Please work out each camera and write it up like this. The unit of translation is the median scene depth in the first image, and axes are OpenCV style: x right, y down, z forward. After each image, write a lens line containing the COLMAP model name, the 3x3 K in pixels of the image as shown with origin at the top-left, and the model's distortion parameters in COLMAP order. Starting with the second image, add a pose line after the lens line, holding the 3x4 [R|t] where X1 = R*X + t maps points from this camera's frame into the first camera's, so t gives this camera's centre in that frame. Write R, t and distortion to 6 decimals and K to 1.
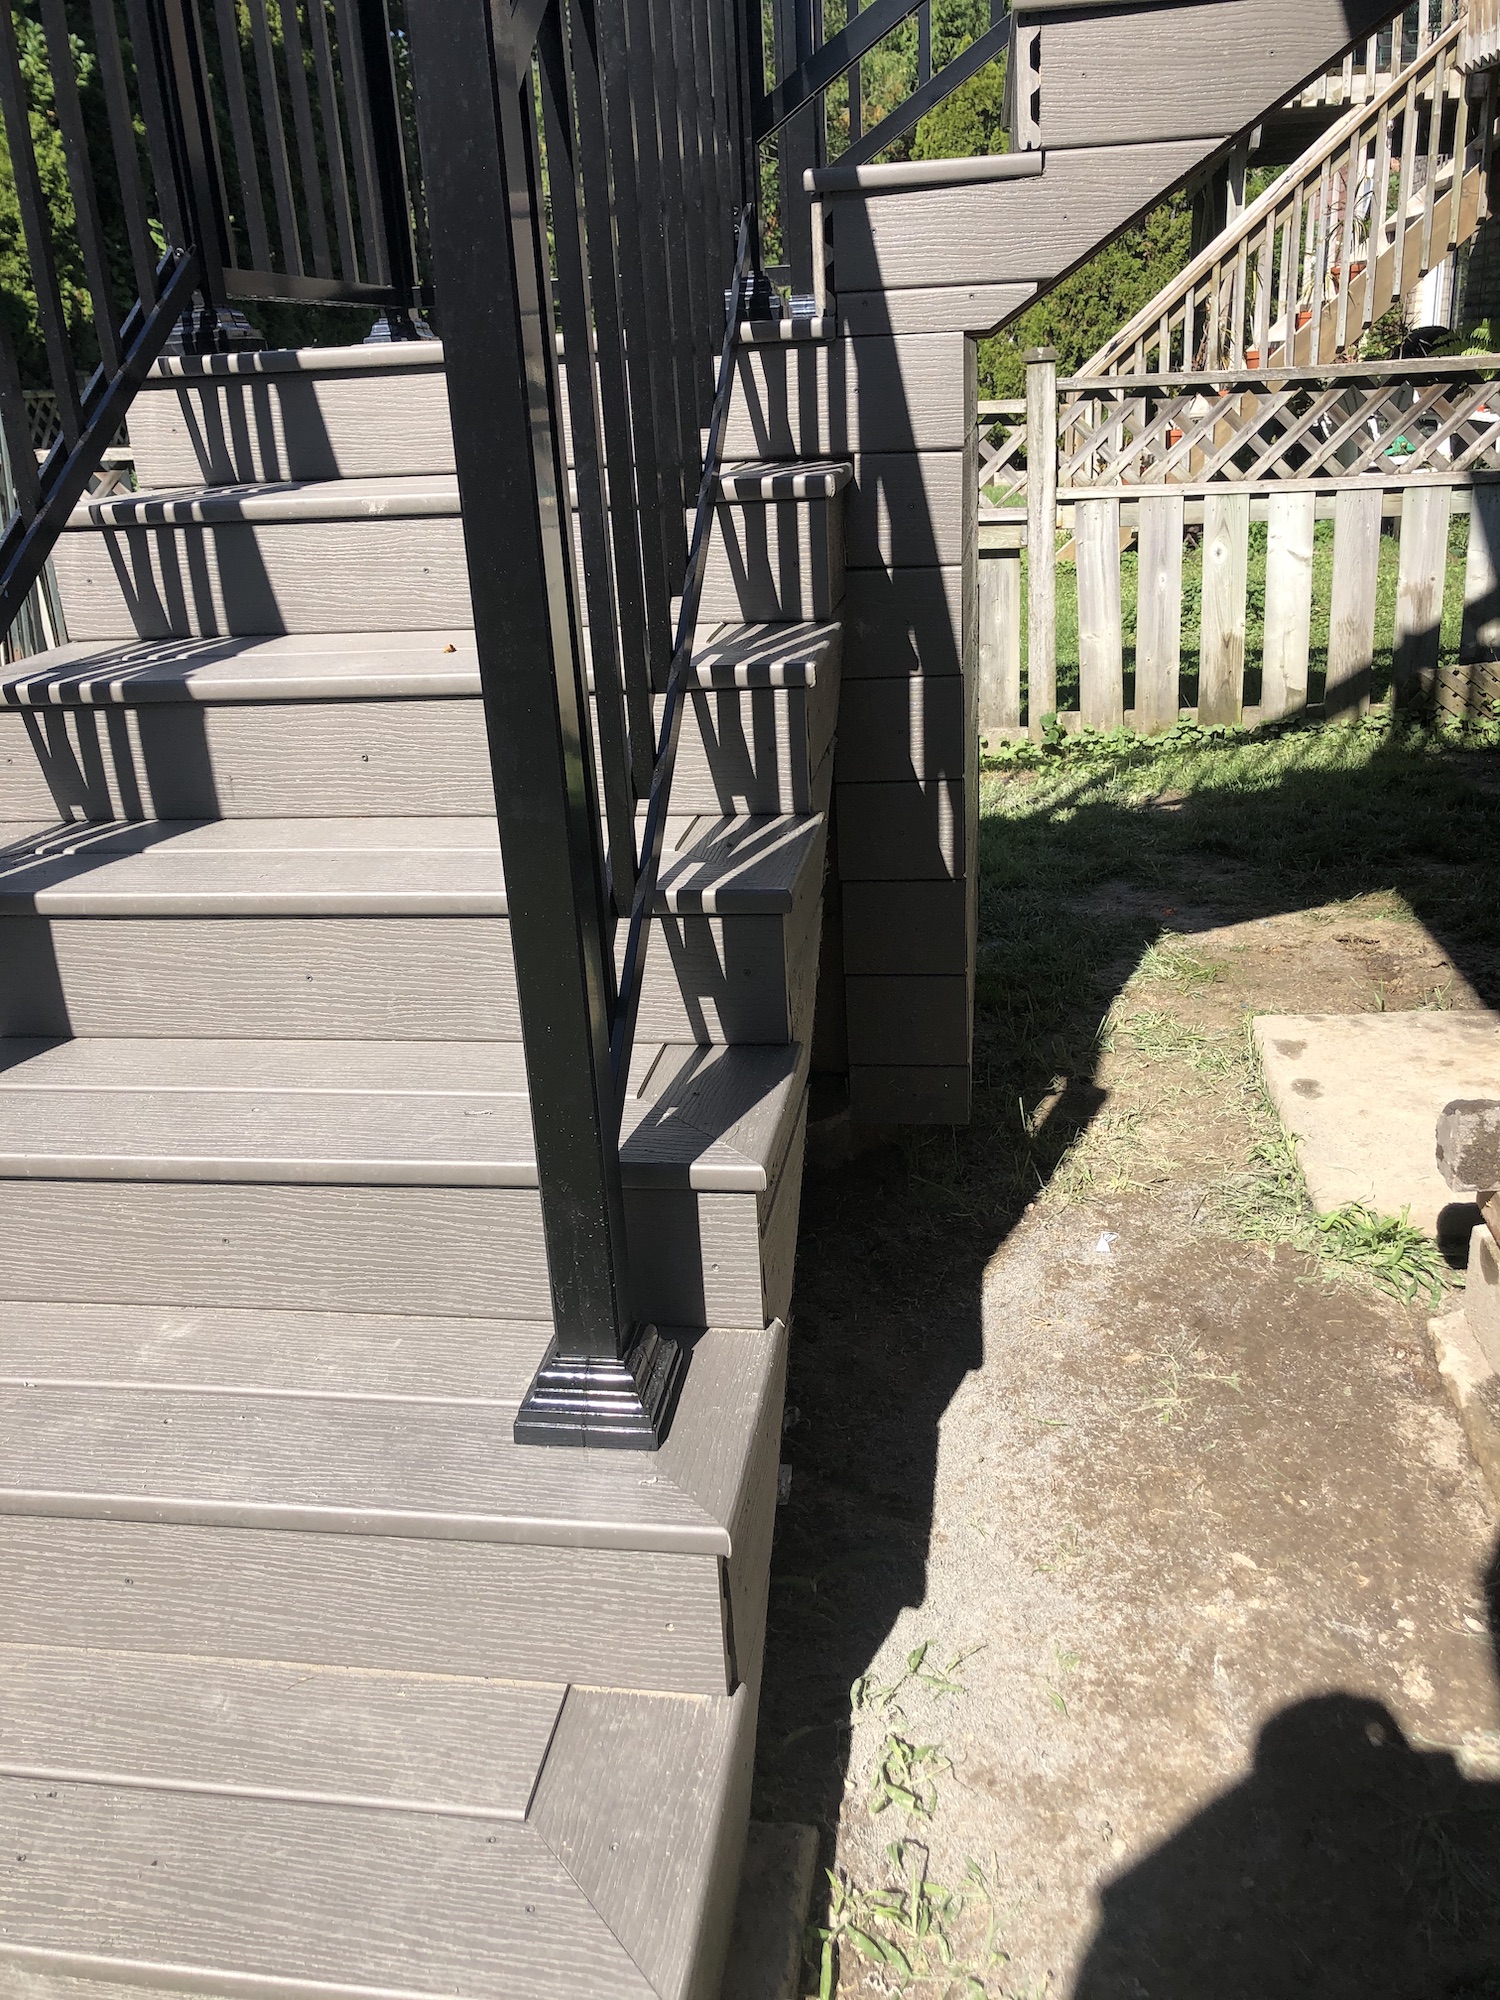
lens RADIAL K [[1652.2, 0, 747.9], [0, 1652.2, 1006.1], [0, 0, 1]] dist [0.030215, -0.032477]
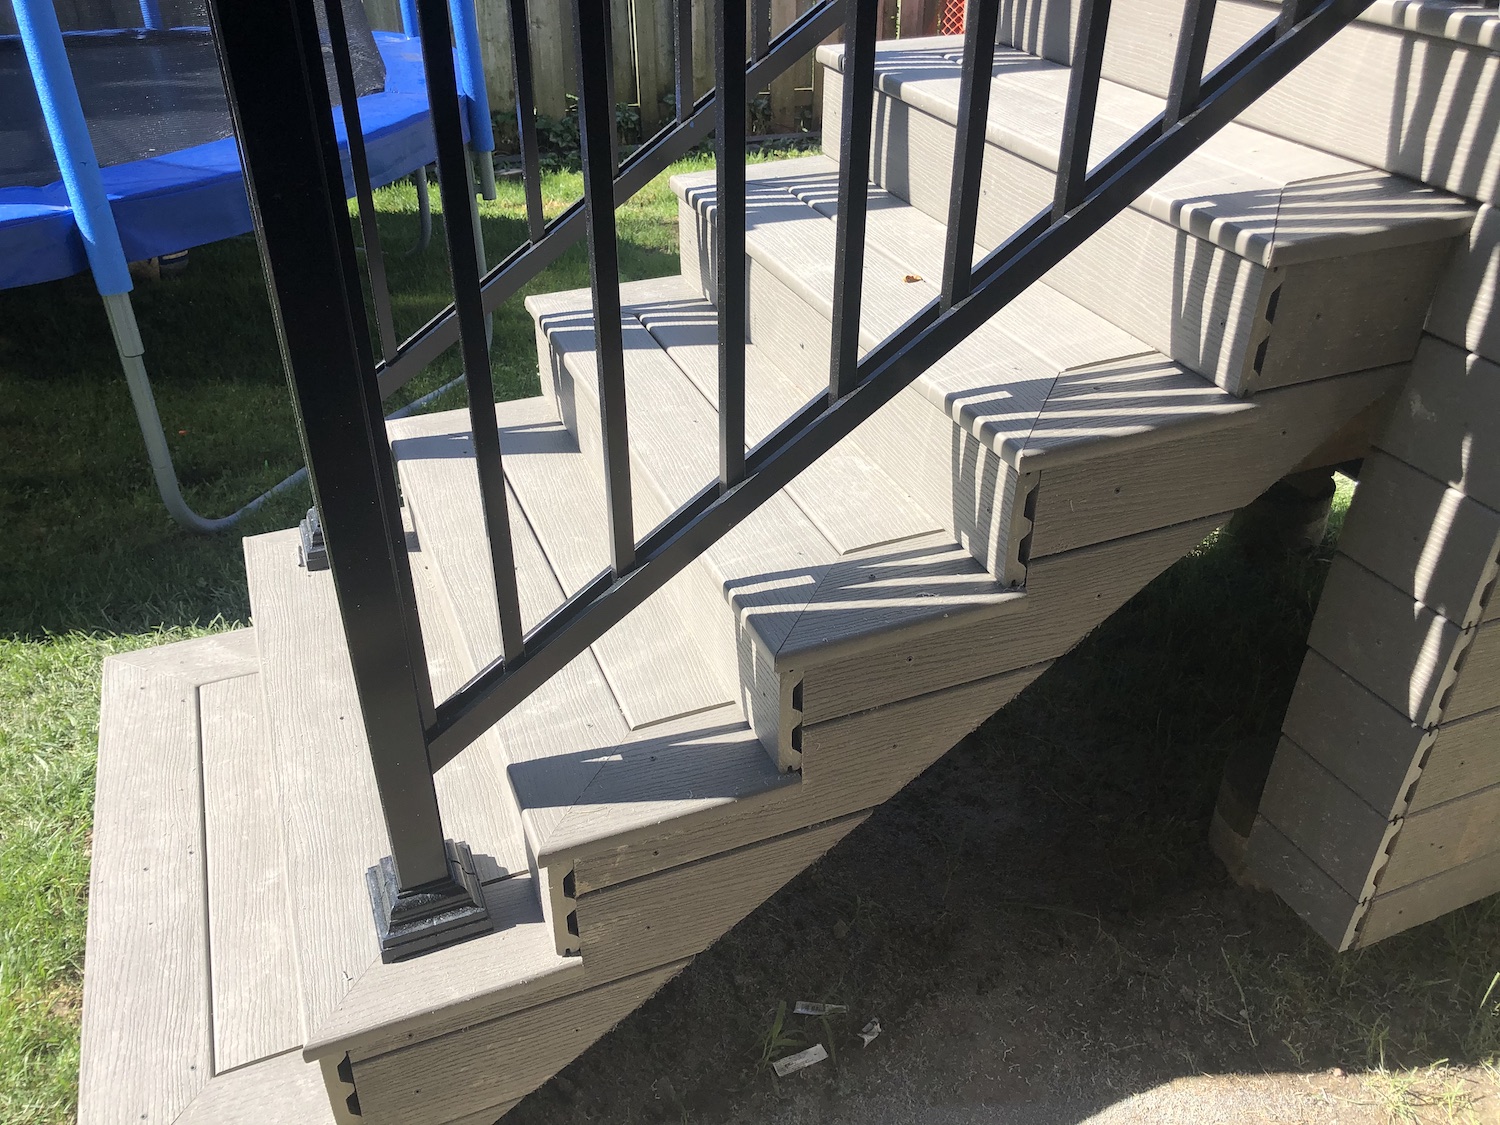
lens RADIAL K [[1239.1, 0, 746.1], [0, 1239.1, 554.0], [0, 0, 1]] dist [0.030215, -0.032477]
pose [[0.507041, 0.511743, -0.693562, 0.372732], [-0.337320, 0.858303, 0.386693, -0.299667], [0.793174, 0.037883, 0.607816, 0.379055]]
